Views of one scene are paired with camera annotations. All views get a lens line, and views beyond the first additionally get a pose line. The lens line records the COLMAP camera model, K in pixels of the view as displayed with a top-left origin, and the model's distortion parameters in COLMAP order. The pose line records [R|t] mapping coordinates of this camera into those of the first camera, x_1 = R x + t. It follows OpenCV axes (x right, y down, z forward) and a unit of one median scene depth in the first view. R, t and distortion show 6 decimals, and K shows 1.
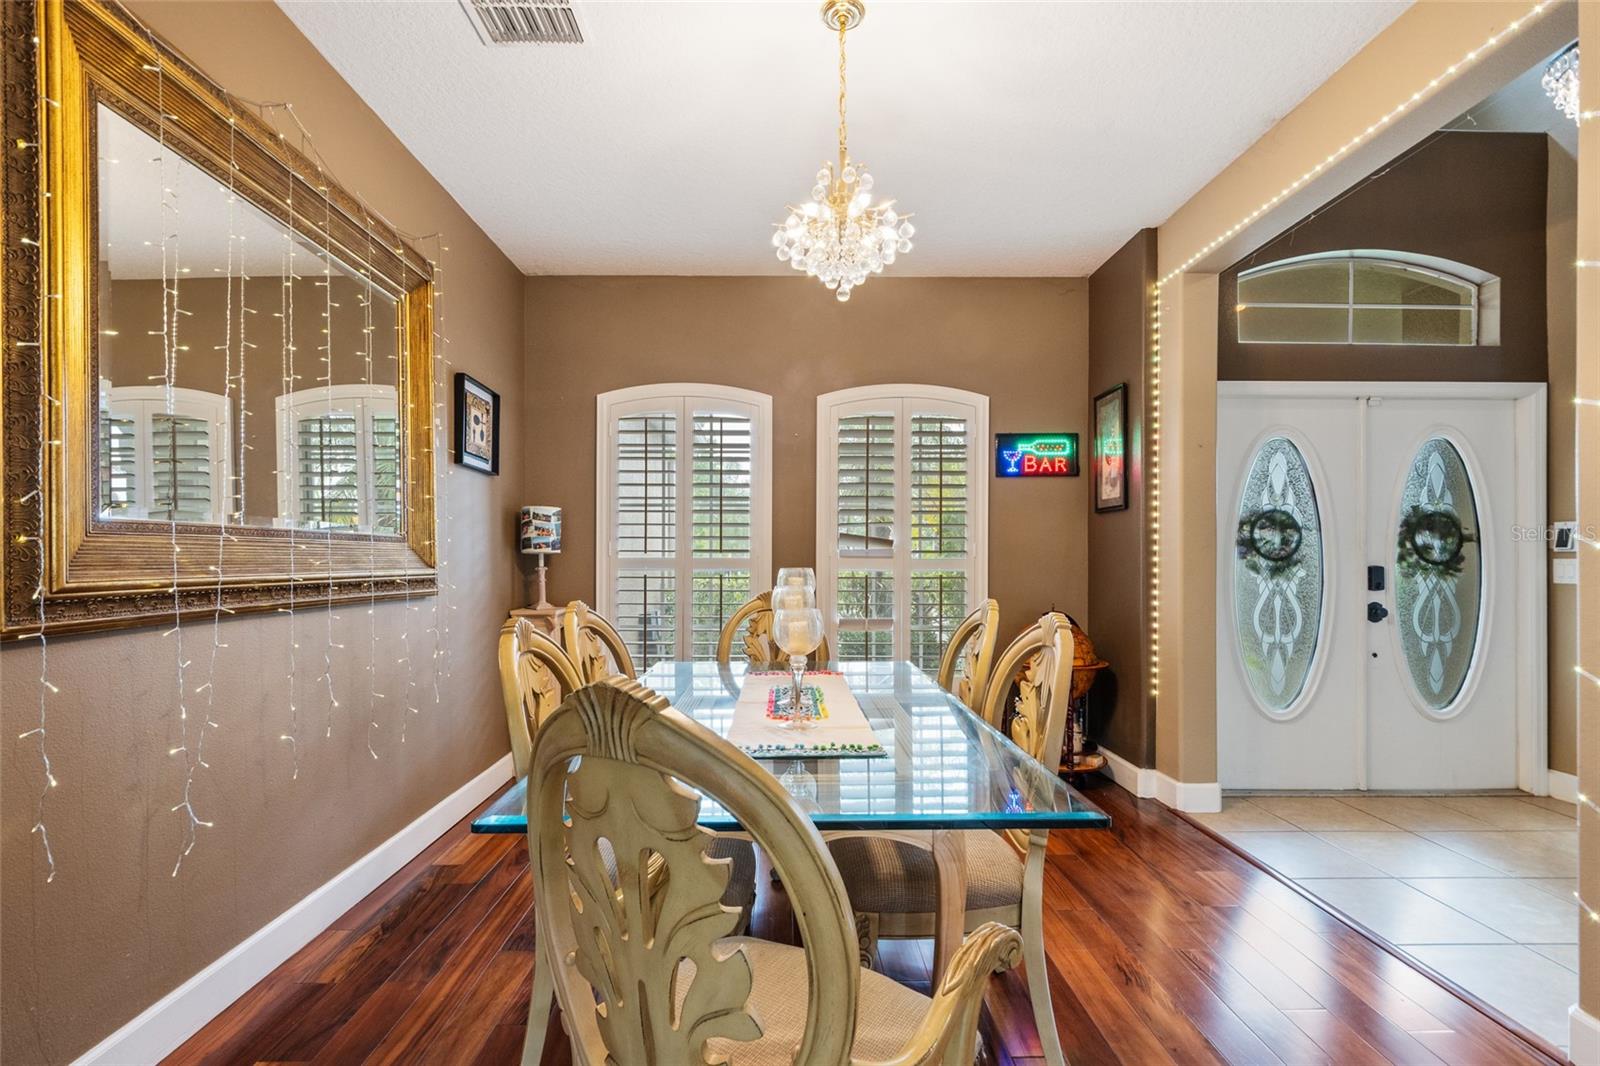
lens RADIAL K [[716.8, 0, 788.2], [0, 716.8, 559.6], [0, 0, 1]] dist [0.016253, -0.012343]
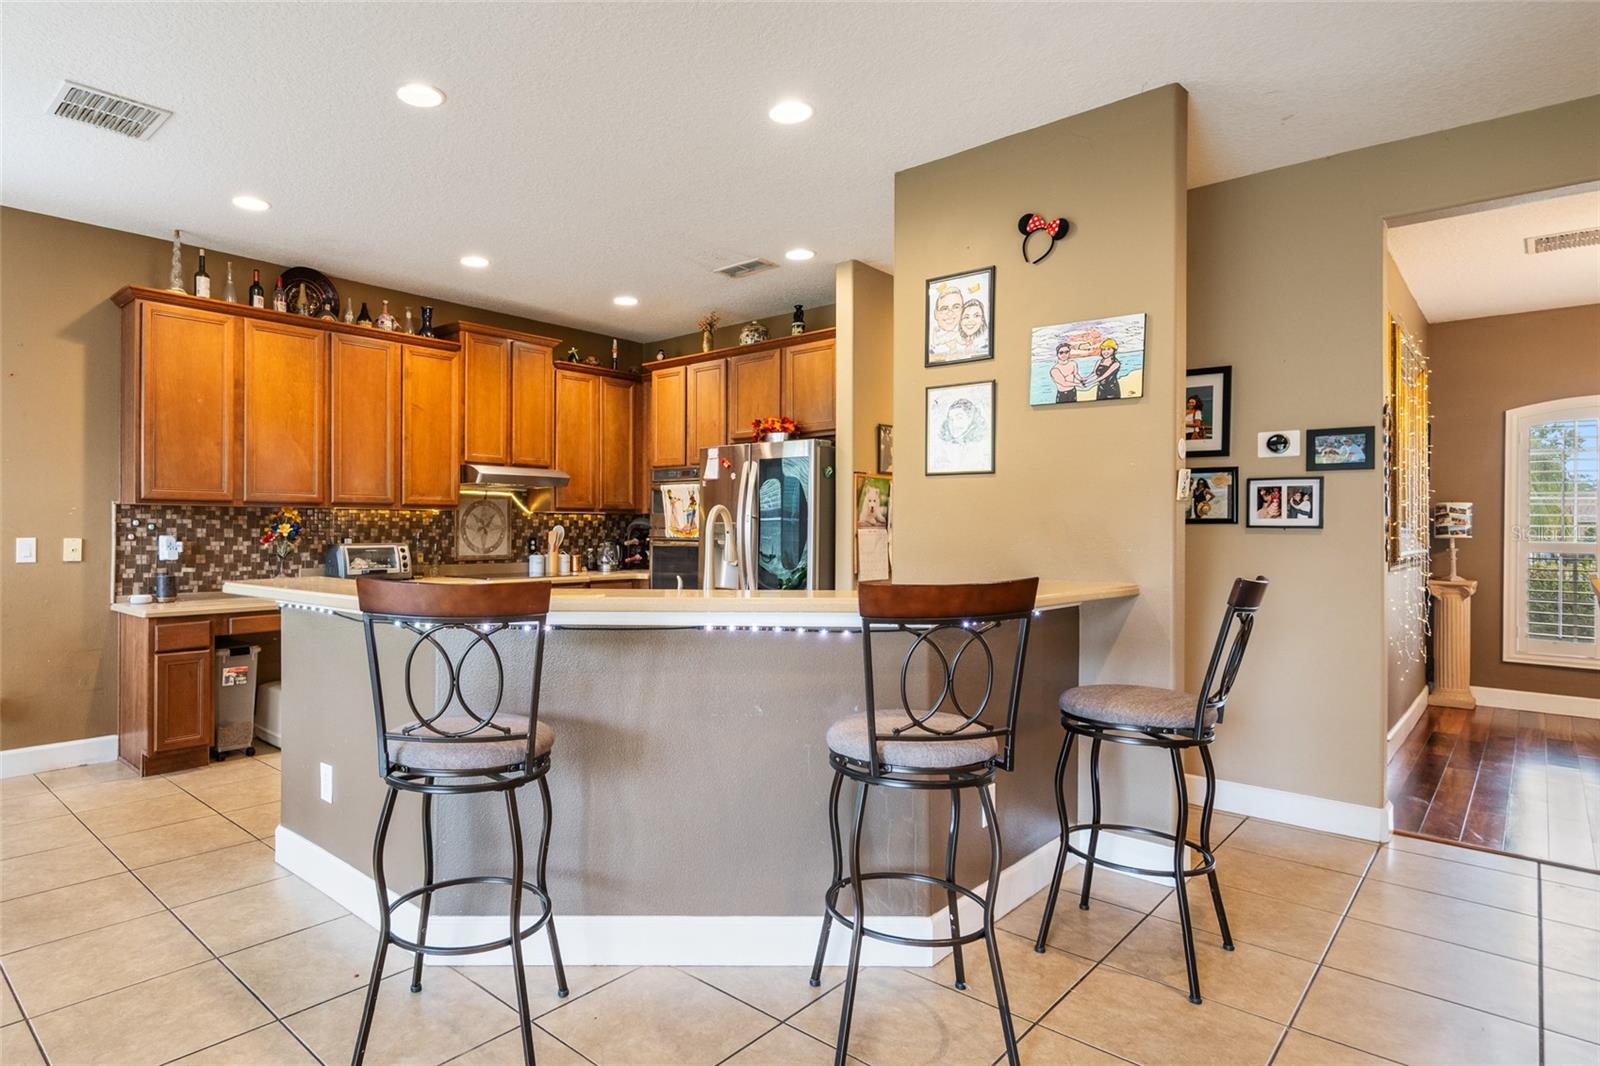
lens RADIAL K [[871.1, 0, 660.2], [0, 871.1, 528.9], [0, 0, 1]] dist [0.002000, 0.000289]
pose [[0.698107, 0.004559, -0.715979, -0.230146], [-0.006844, 0.999977, -0.000306, -0.015981], [0.715961, 0.005114, 0.698122, -1.222257]]
